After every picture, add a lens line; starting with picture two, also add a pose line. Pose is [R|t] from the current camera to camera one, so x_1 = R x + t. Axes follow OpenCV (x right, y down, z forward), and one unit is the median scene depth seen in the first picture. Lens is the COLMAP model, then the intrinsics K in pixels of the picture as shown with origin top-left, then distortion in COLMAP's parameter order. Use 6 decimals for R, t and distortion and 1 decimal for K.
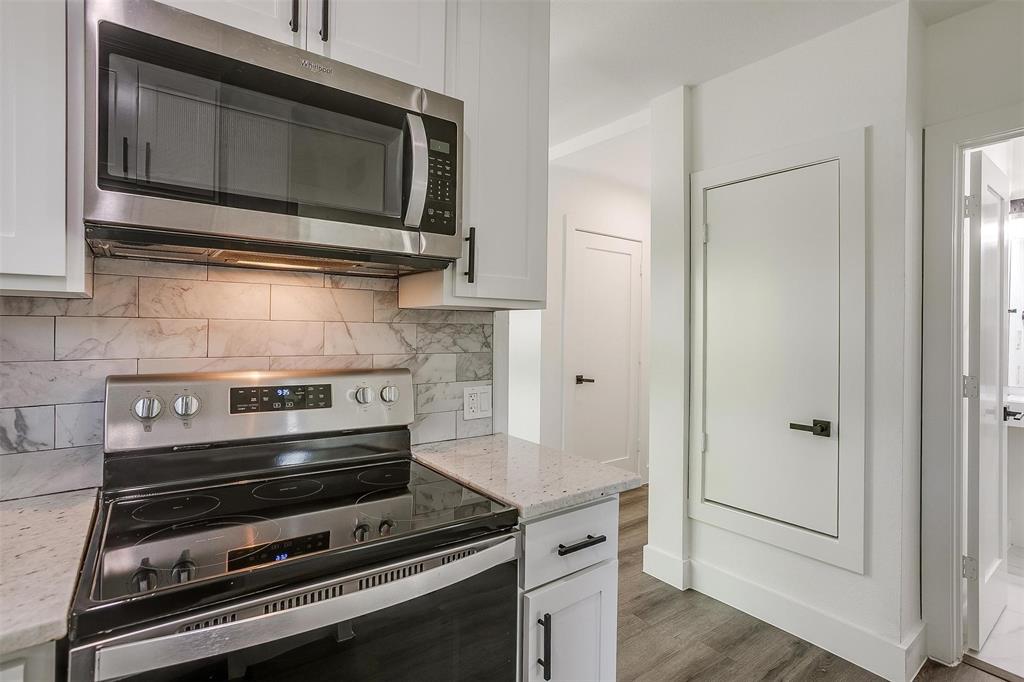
lens RADIAL K [[503.7, 0, 515.0], [0, 503.7, 331.0], [0, 0, 1]] dist [-0.053659, 0.031441]
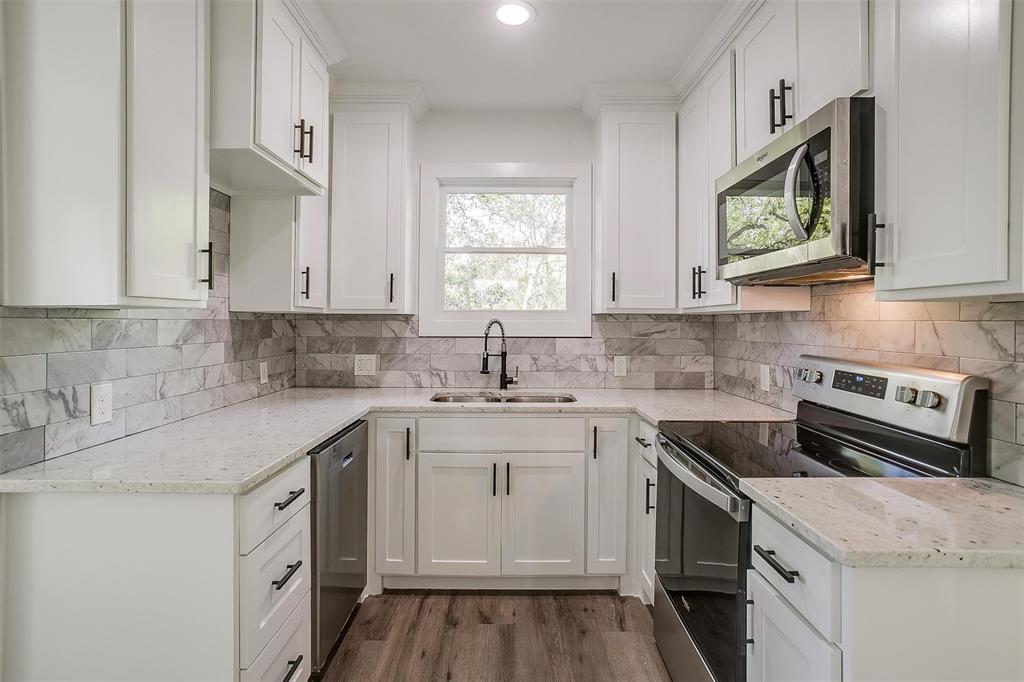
lens RADIAL K [[503.7, 0, 515.0], [0, 503.7, 331.0], [0, 0, 1]] dist [-0.053659, 0.031441]
pose [[-0.591772, -0.002565, -0.806101, 0.834104], [-0.018193, 0.999783, 0.010175, 0.005756], [0.805900, 0.020687, -0.591690, 0.836636]]
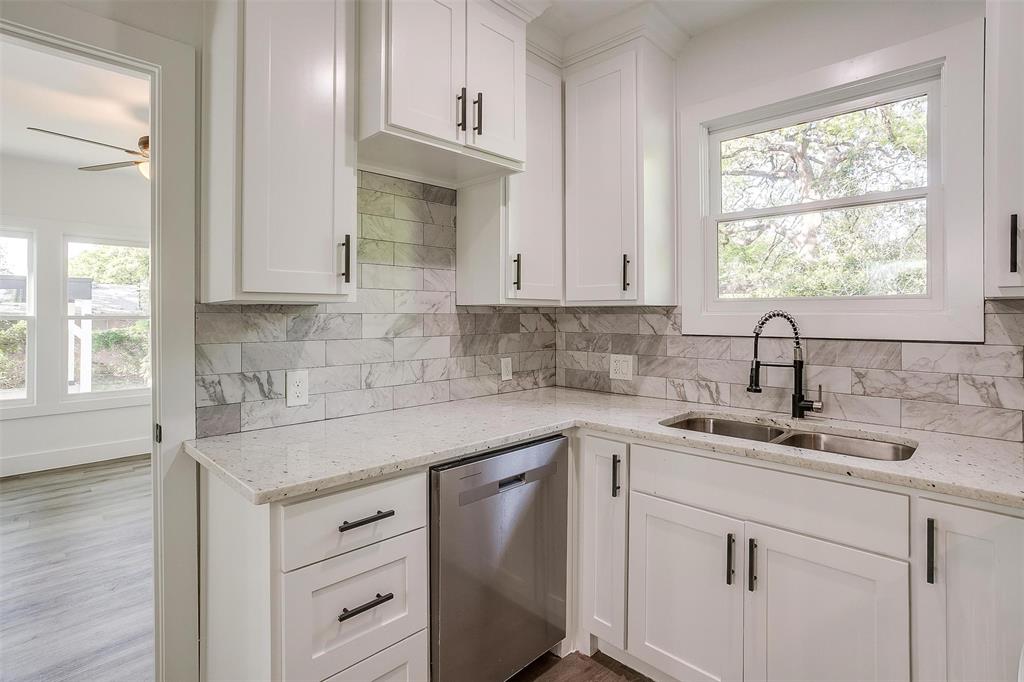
lens RADIAL K [[508.1, 0, 517.5], [0, 508.1, 318.3], [0, 0, 1]] dist [-0.055372, 0.033336]
pose [[-0.986972, -0.014383, -0.160245, 0.261162], [-0.016180, 0.999820, 0.009913, -0.001077], [0.160074, 0.012377, -0.987027, 0.793767]]
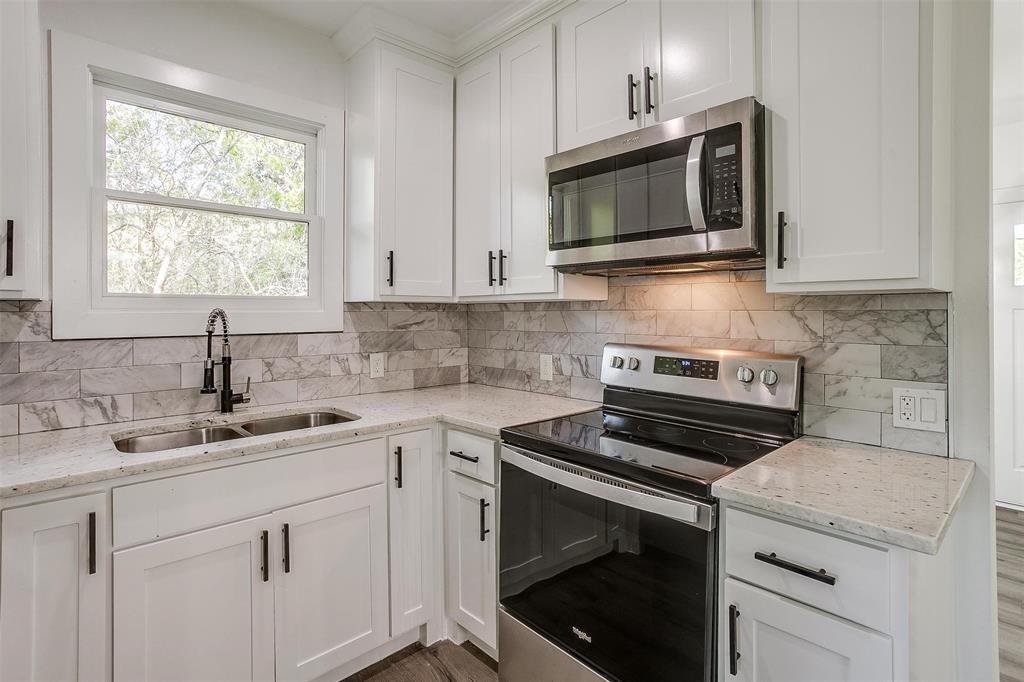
lens RADIAL K [[508.1, 0, 517.5], [0, 508.1, 318.3], [0, 0, 1]] dist [-0.055372, 0.033336]
pose [[0.109973, -0.001445, -0.993934, 0.686519], [-0.004598, 0.999988, -0.001962, 0.004498], [0.993924, 0.004786, 0.109965, 0.319064]]
